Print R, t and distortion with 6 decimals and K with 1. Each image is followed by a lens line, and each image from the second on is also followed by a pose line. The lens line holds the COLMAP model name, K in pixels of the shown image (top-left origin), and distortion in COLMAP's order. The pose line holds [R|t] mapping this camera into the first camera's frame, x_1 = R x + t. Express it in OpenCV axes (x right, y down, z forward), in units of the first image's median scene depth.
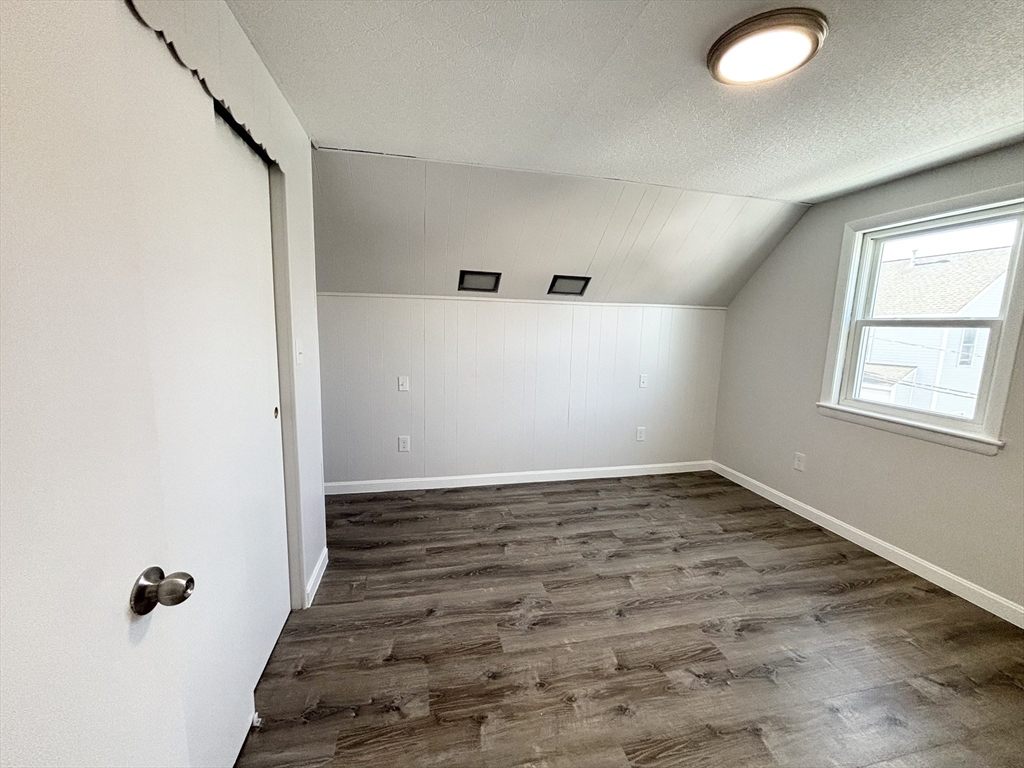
lens RADIAL K [[412.4, 0, 512.0], [0, 412.4, 384.0], [0, 0, 1]] dist [0.001753, 0.000393]
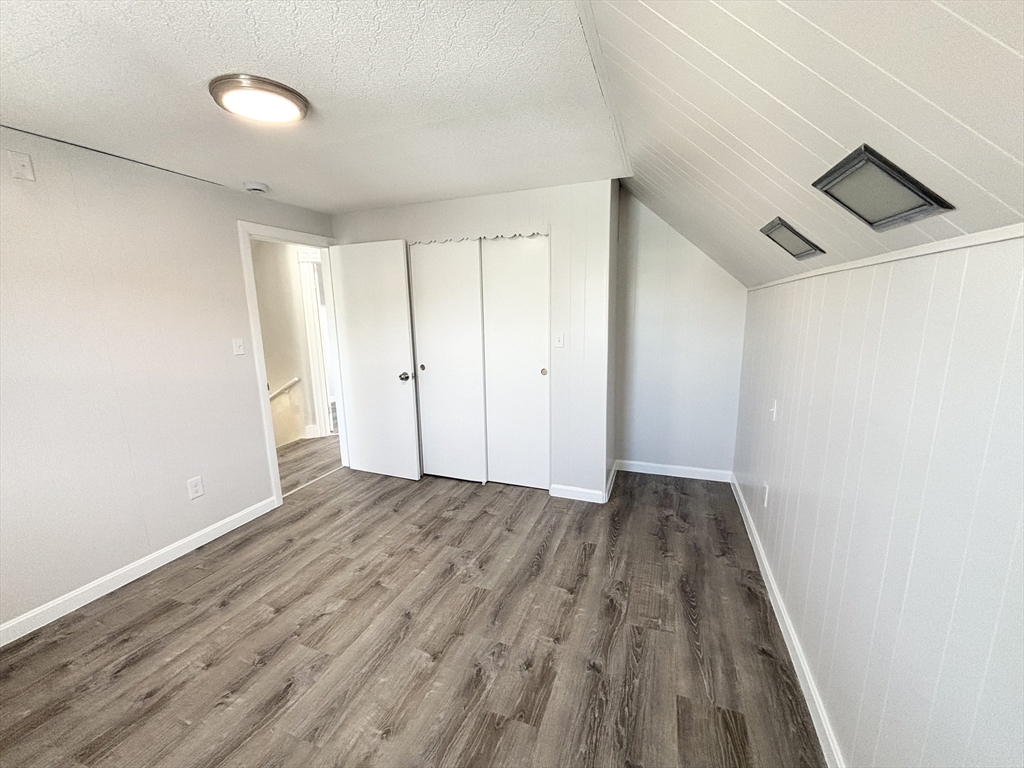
lens RADIAL K [[412.4, 0, 512.0], [0, 412.4, 384.0], [0, 0, 1]] dist [0.001753, 0.000393]
pose [[-0.541035, 0.140340, -0.829208, 0.771794], [-0.117732, 0.963631, 0.239907, -0.224022], [0.832718, 0.227423, -0.504836, 1.399296]]
